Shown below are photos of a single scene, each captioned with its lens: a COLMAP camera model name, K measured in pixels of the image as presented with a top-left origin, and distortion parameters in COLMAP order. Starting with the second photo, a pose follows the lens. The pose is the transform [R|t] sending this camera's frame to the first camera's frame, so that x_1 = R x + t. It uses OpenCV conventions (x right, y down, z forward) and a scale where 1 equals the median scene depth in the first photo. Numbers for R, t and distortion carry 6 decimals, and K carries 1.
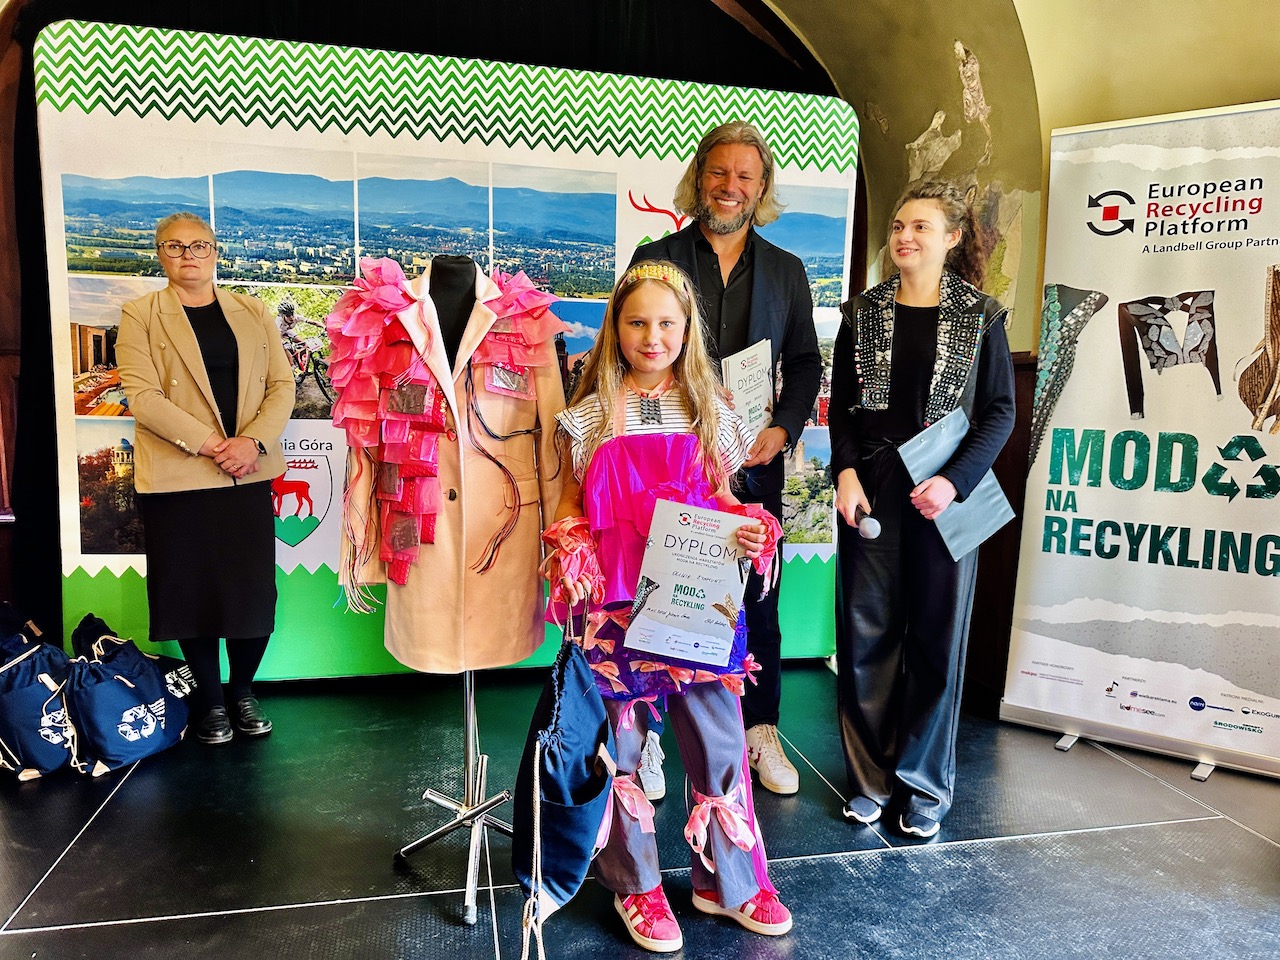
lens RADIAL K [[896.3, 0, 631.2], [0, 896.3, 487.7], [0, 0, 1]] dist [0.026714, -0.042788]
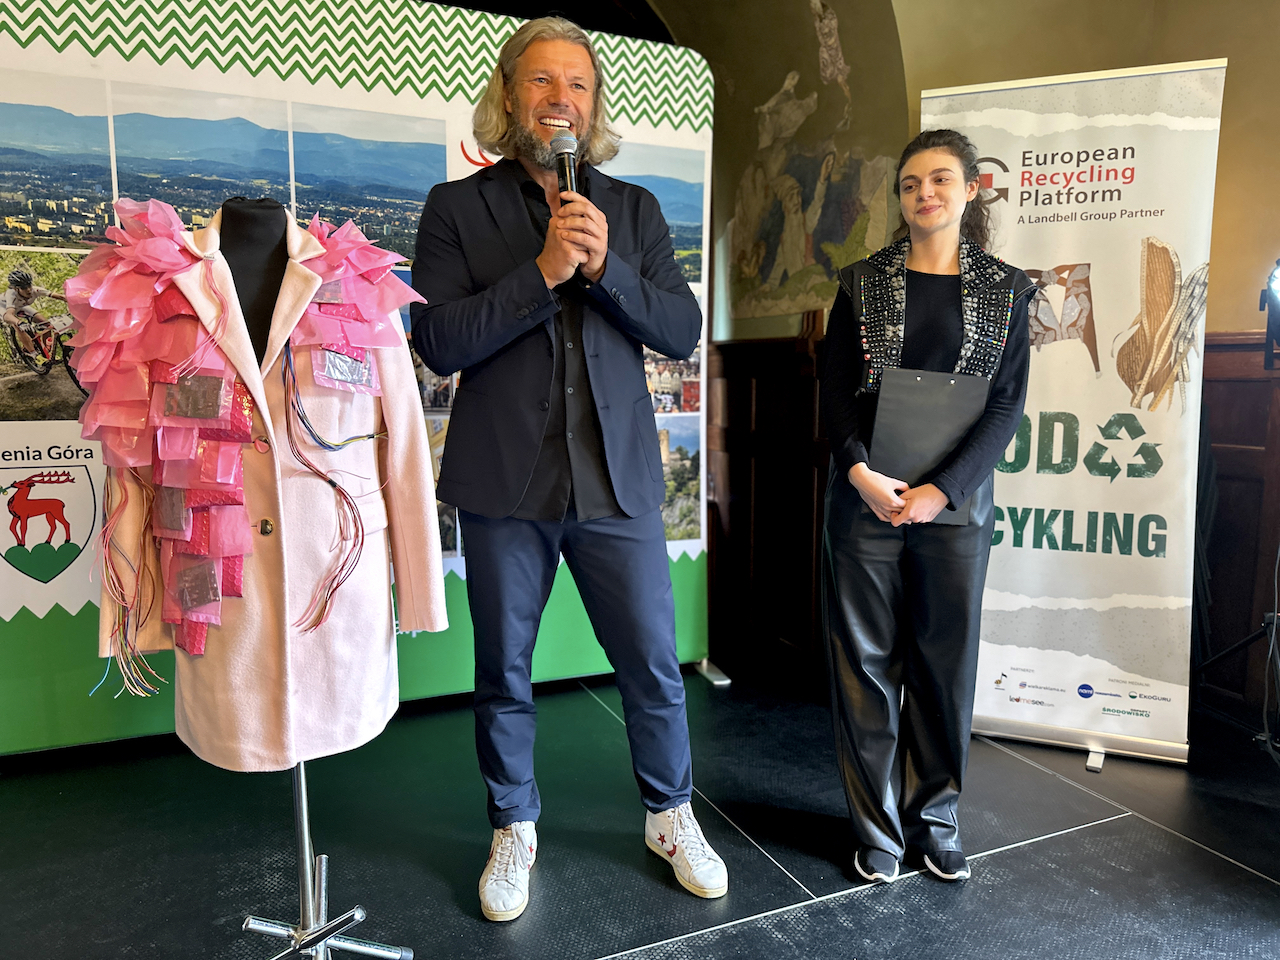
lens RADIAL K [[896.3, 0, 632.5], [0, 896.3, 483.0], [0, 0, 1]] dist [0.026714, -0.042788]
pose [[0.977936, -0.040674, 0.204905, -0.034455], [0.037437, 0.999106, 0.019650, -0.018923], [-0.205521, -0.011546, 0.978585, 0.136616]]
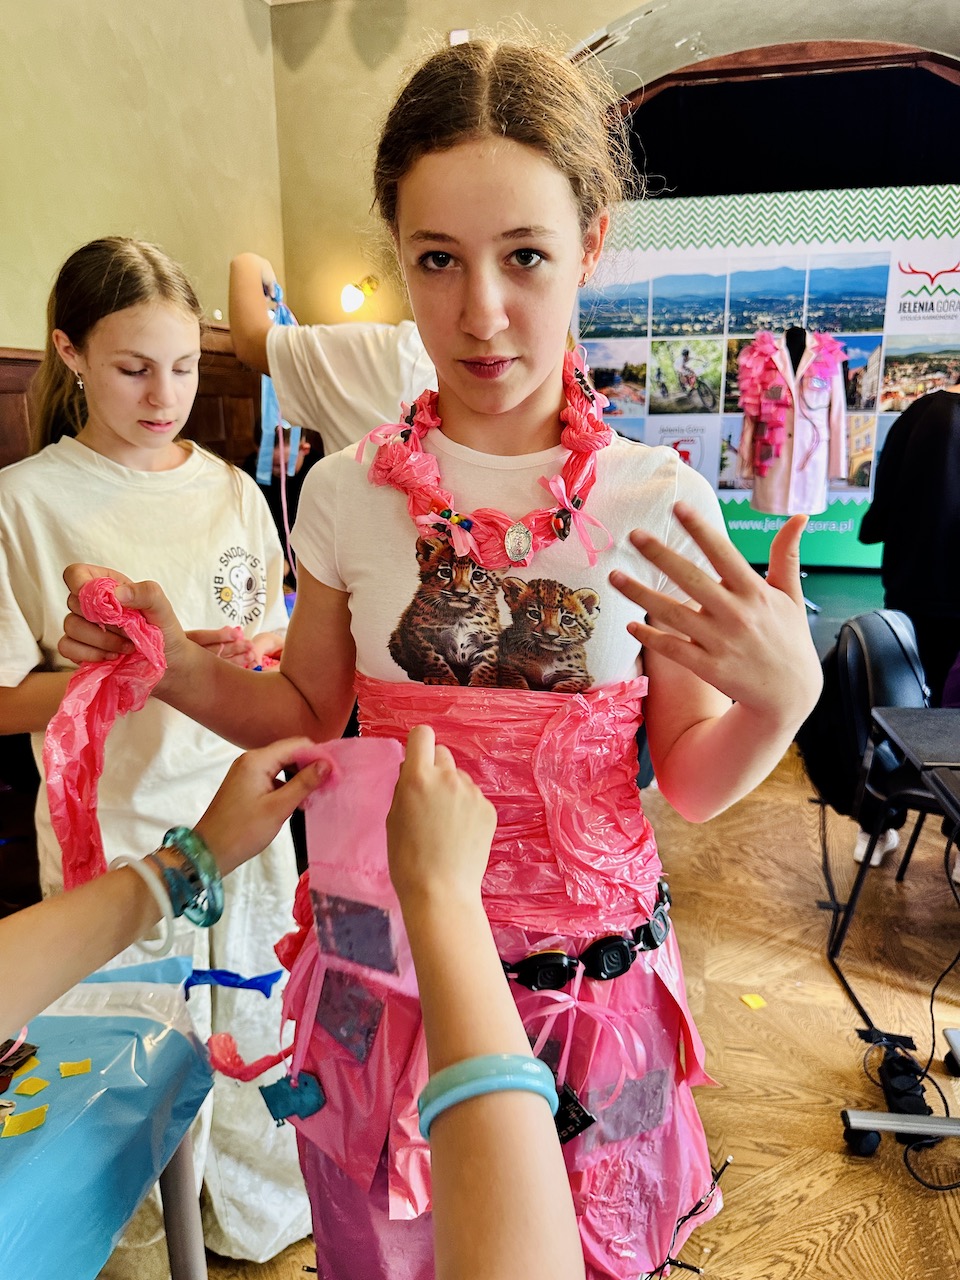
lens RADIAL K [[896.3, 0, 498.9], [0, 896.3, 663.7], [0, 0, 1]] dist [0.026714, -0.042788]
pose [[0.908865, 0.085860, -0.408156, 0.072479], [-0.019359, 0.986212, 0.164352, 0.136222], [0.416640, -0.141472, 0.897996, -0.914177]]
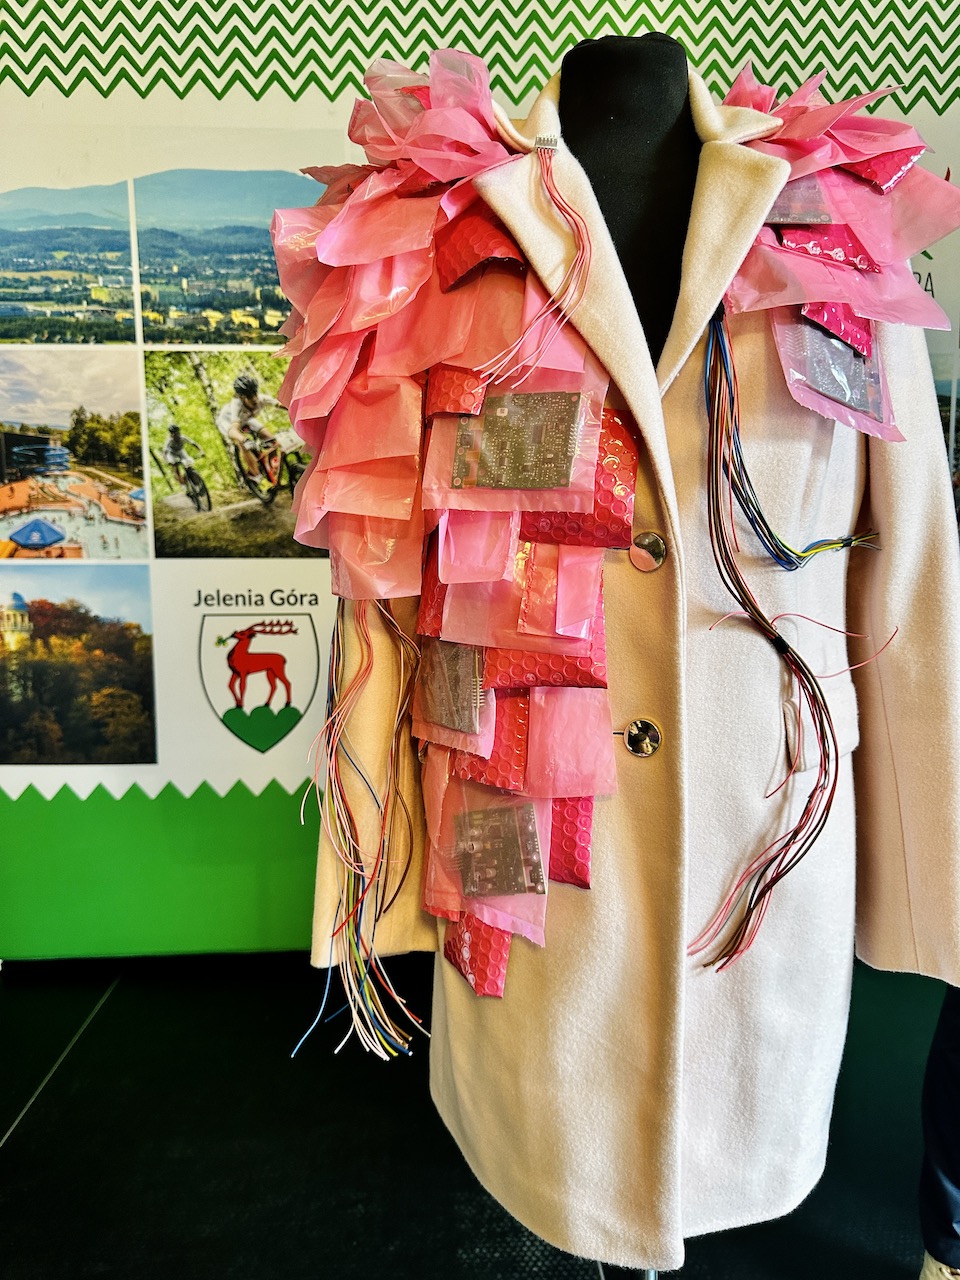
lens RADIAL K [[896.3, 0, 468.2], [0, 896.3, 651.7], [0, 0, 1]] dist [0.026714, -0.042788]
pose [[0.985888, -0.007509, -0.167236, -0.126569], [0.010160, 0.999836, 0.015003, -0.017772], [0.167096, -0.016490, 0.985803, 0.407383]]
